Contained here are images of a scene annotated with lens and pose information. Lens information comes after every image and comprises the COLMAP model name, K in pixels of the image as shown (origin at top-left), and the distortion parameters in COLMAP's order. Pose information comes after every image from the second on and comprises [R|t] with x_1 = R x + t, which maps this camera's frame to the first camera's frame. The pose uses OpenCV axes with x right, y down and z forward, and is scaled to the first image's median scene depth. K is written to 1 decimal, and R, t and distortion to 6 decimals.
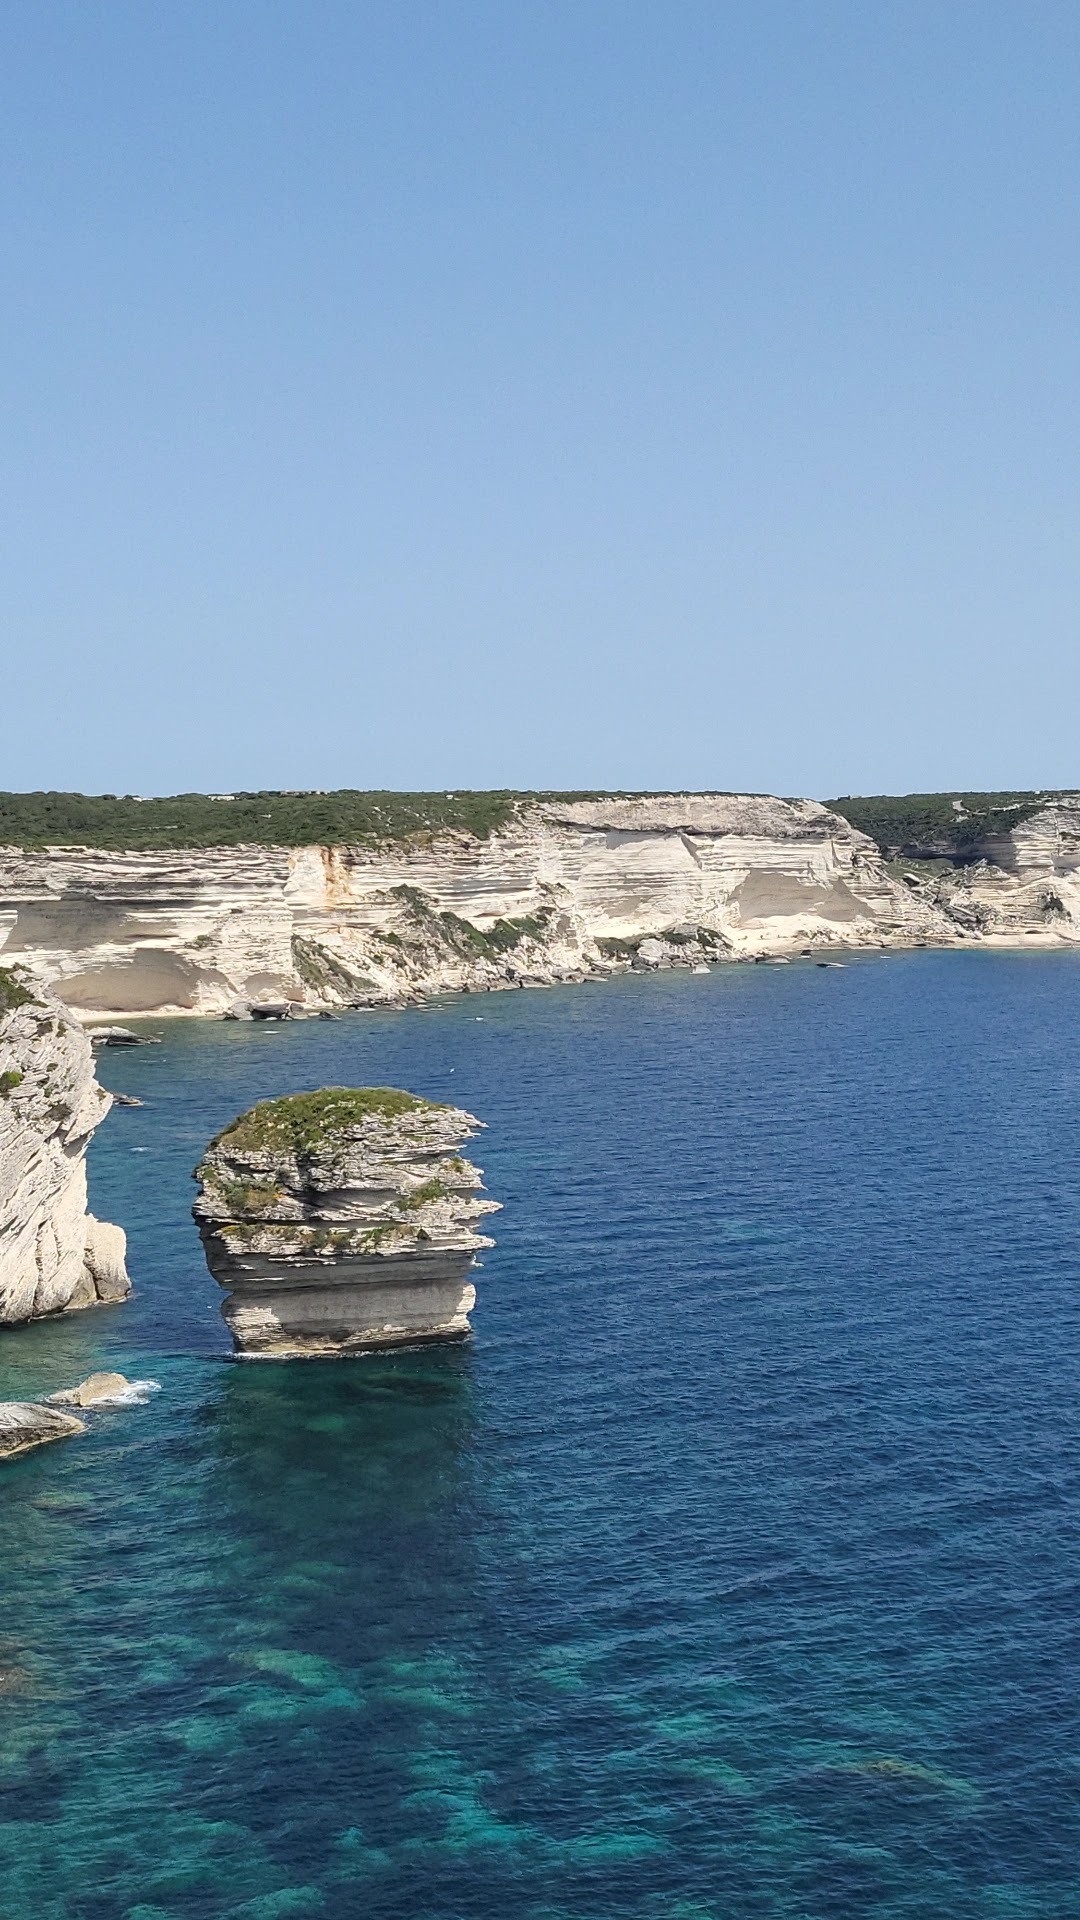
lens RADIAL K [[2449.7, 0, 540.0], [0, 2449.7, 960.0], [0, 0, 1]] dist [0.014417, -0.004318]
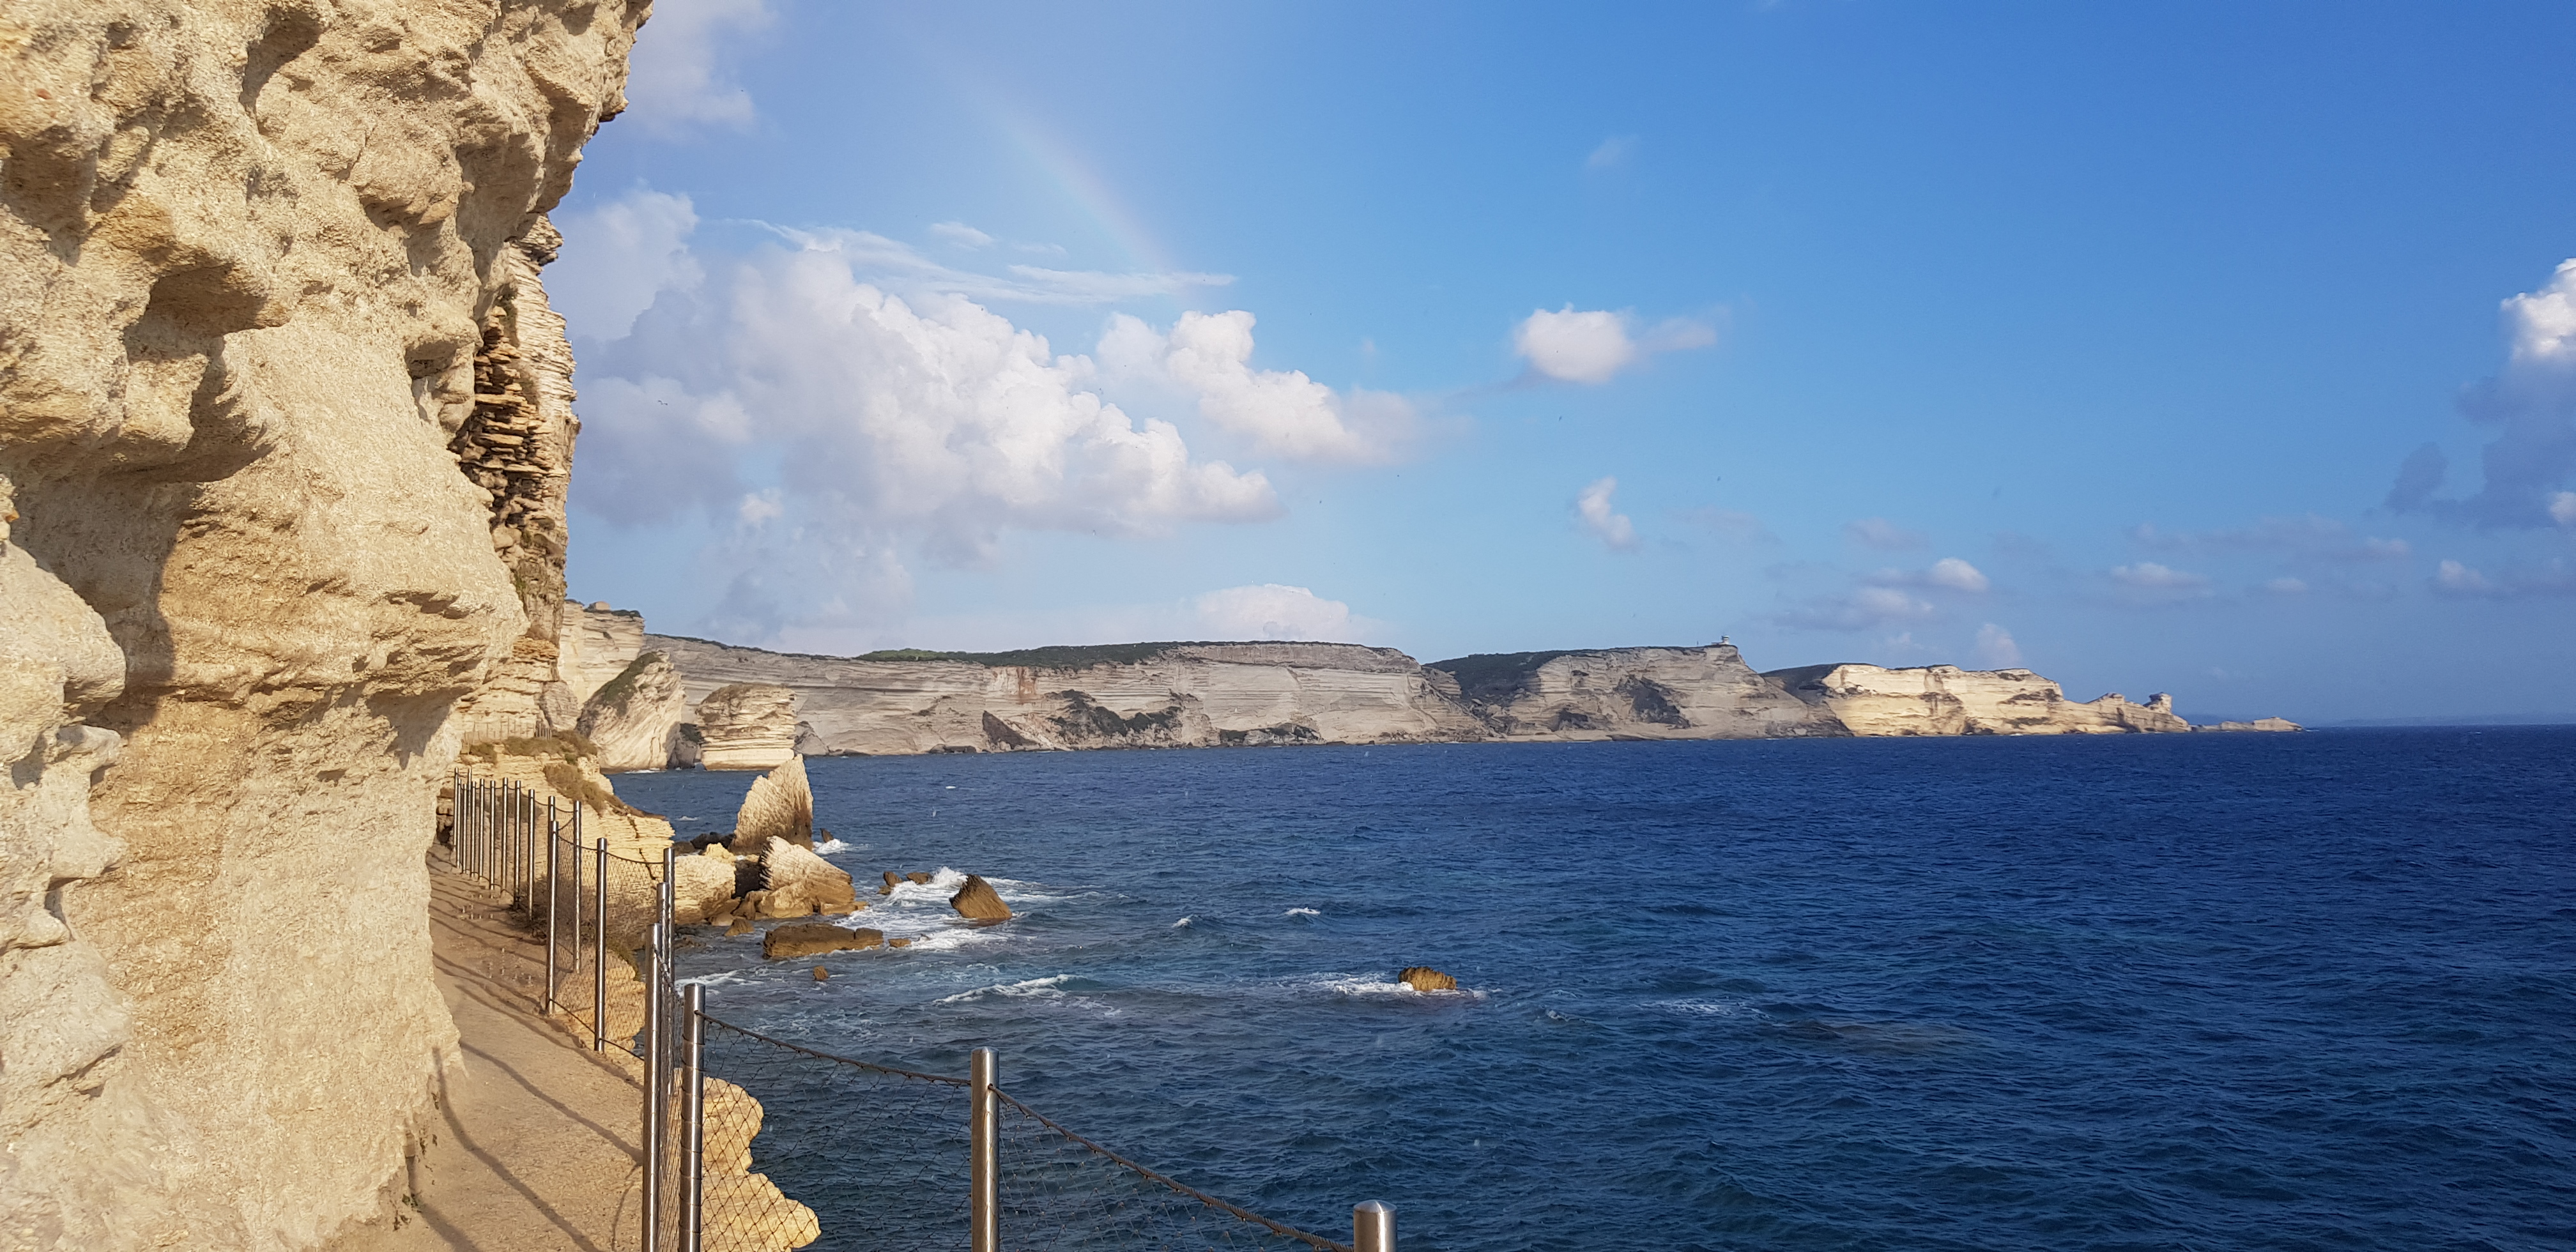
lens RADIAL K [[2022.5, 0, 1278.7], [0, 2022.5, 617.7], [0, 0, 1]] dist [0.066319, -0.003252]
pose [[0.995431, -0.013148, -0.094570, 0.218012], [0.003234, 0.994548, -0.104232, 0.065343], [0.095425, 0.103450, 0.990047, -0.368892]]
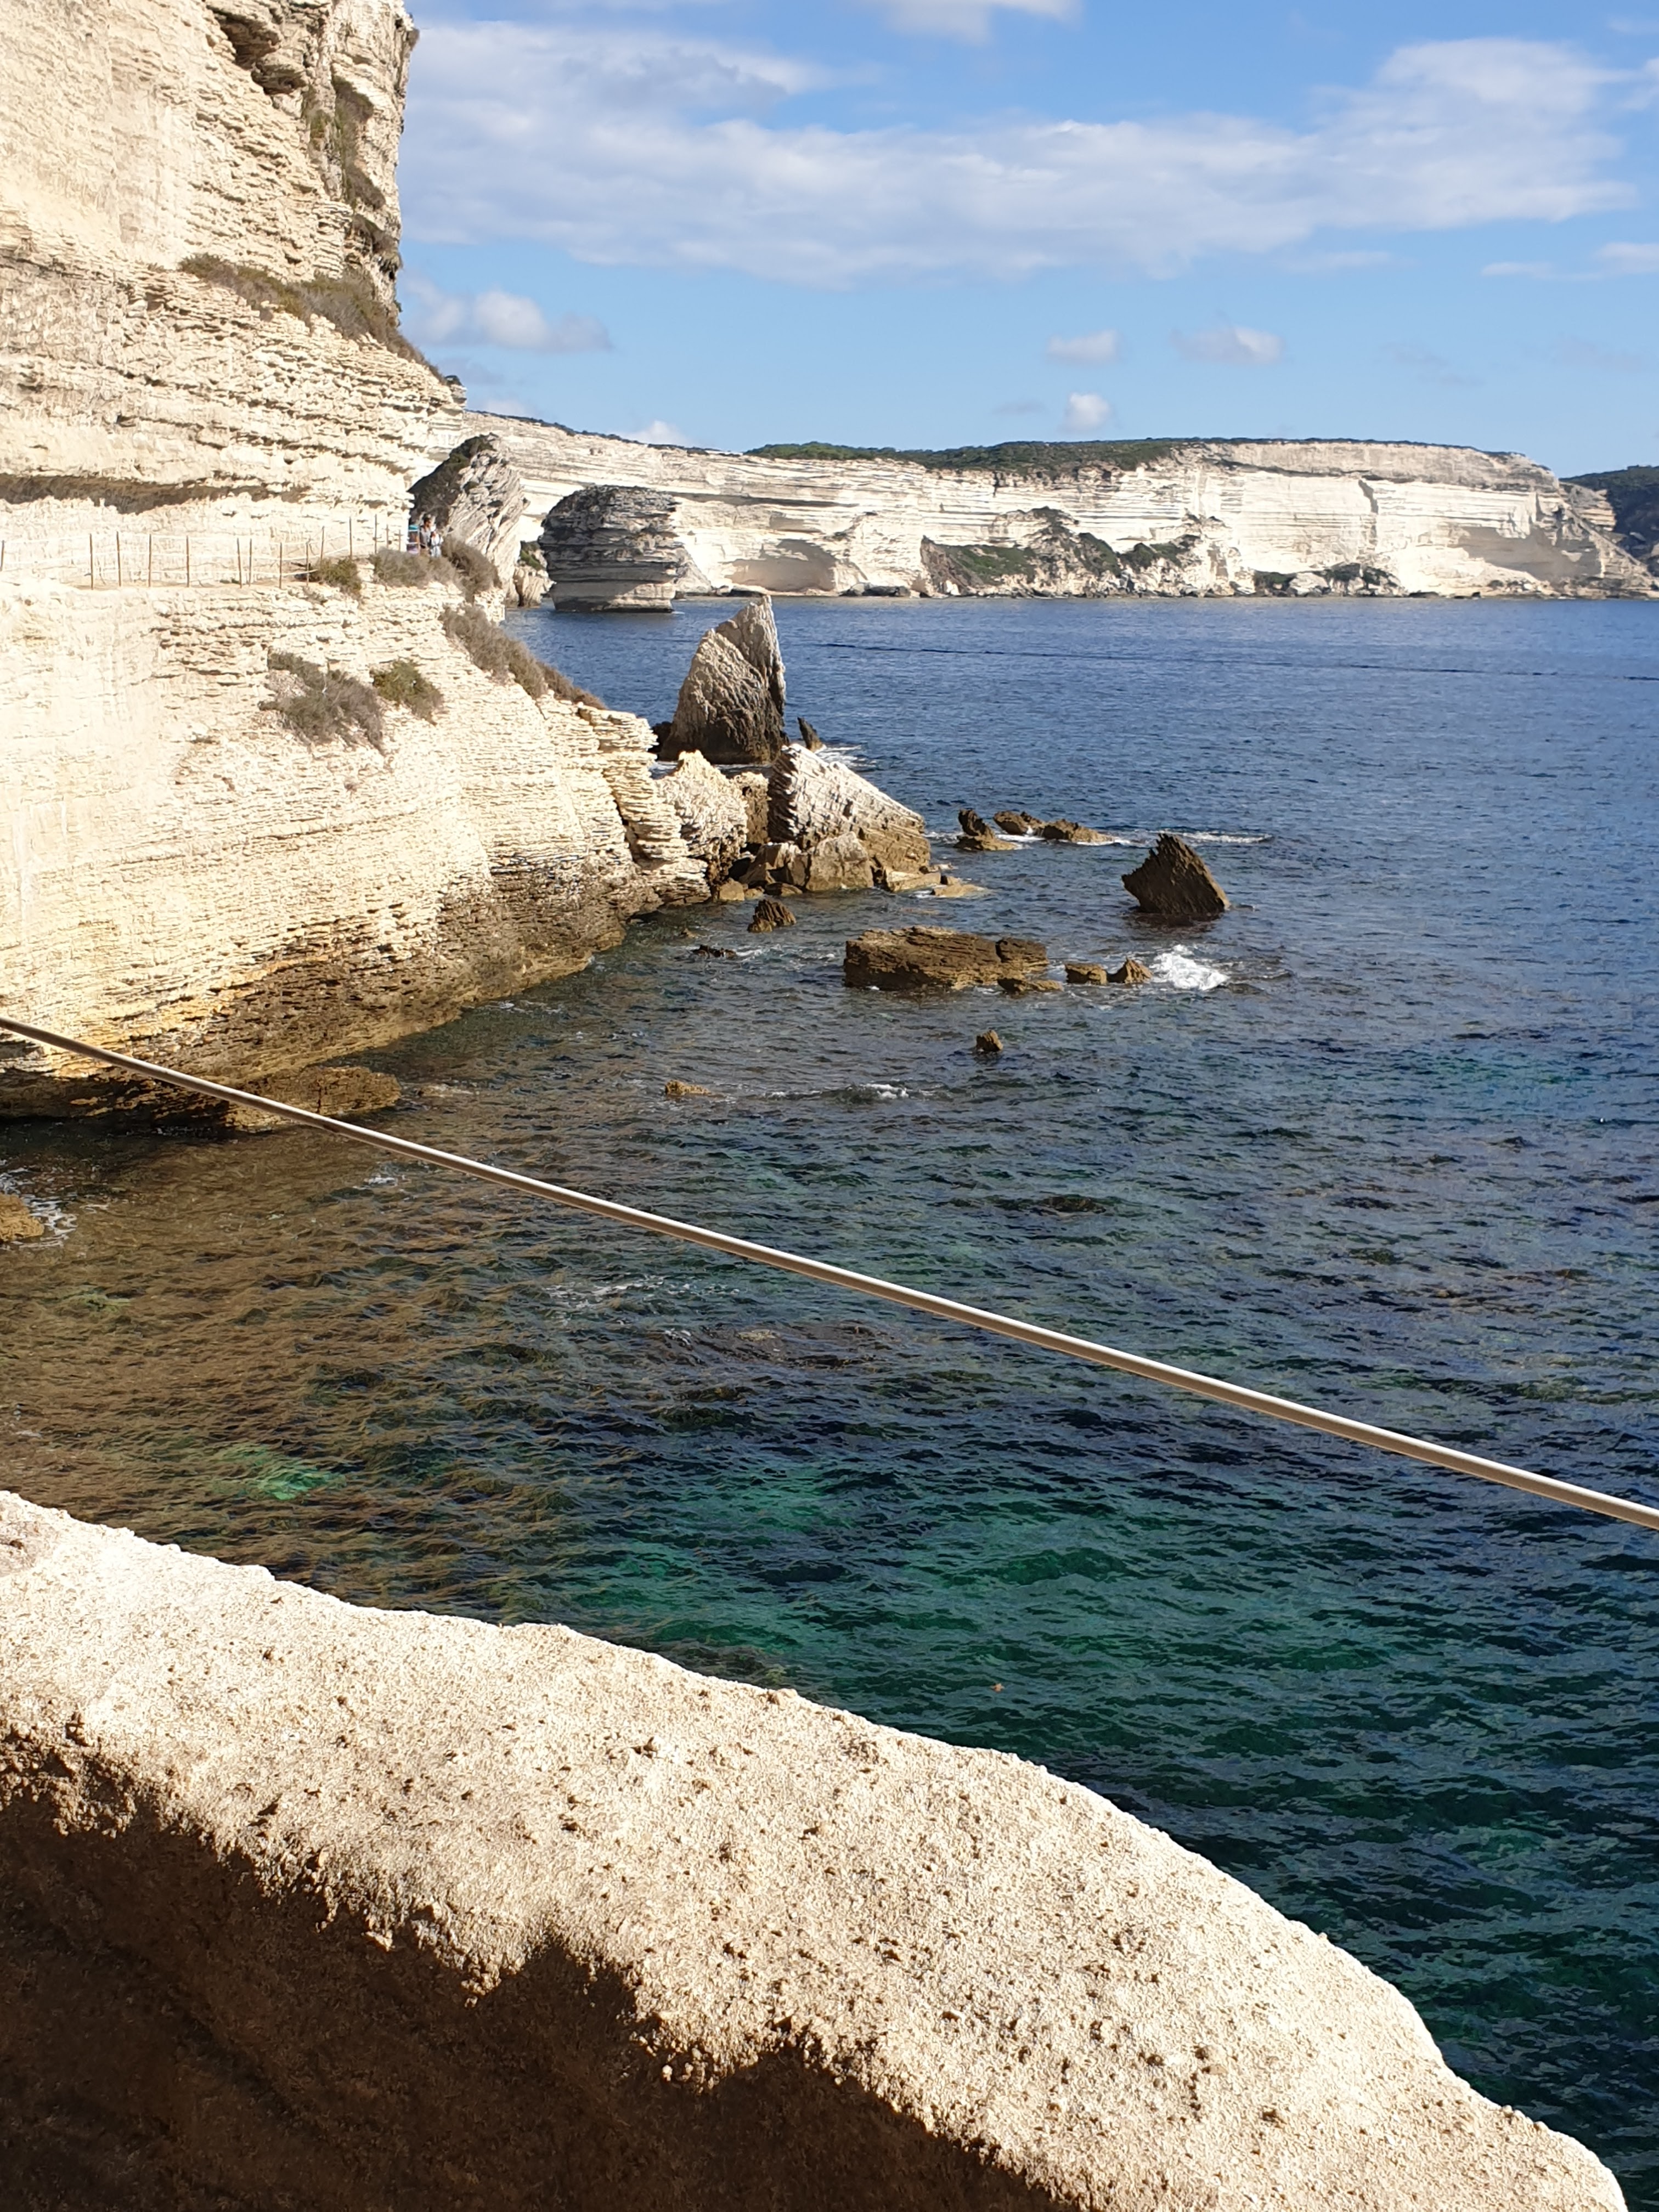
lens RADIAL K [[2729.2, 0, 800.1], [0, 2729.2, 1187.0], [0, 0, 1]] dist [0.154586, -0.535203]
pose [[0.962097, 0.077356, -0.261506, 0.201853], [-0.031692, 0.984143, 0.174522, 0.064127], [0.270860, -0.159620, 0.949293, -0.341154]]
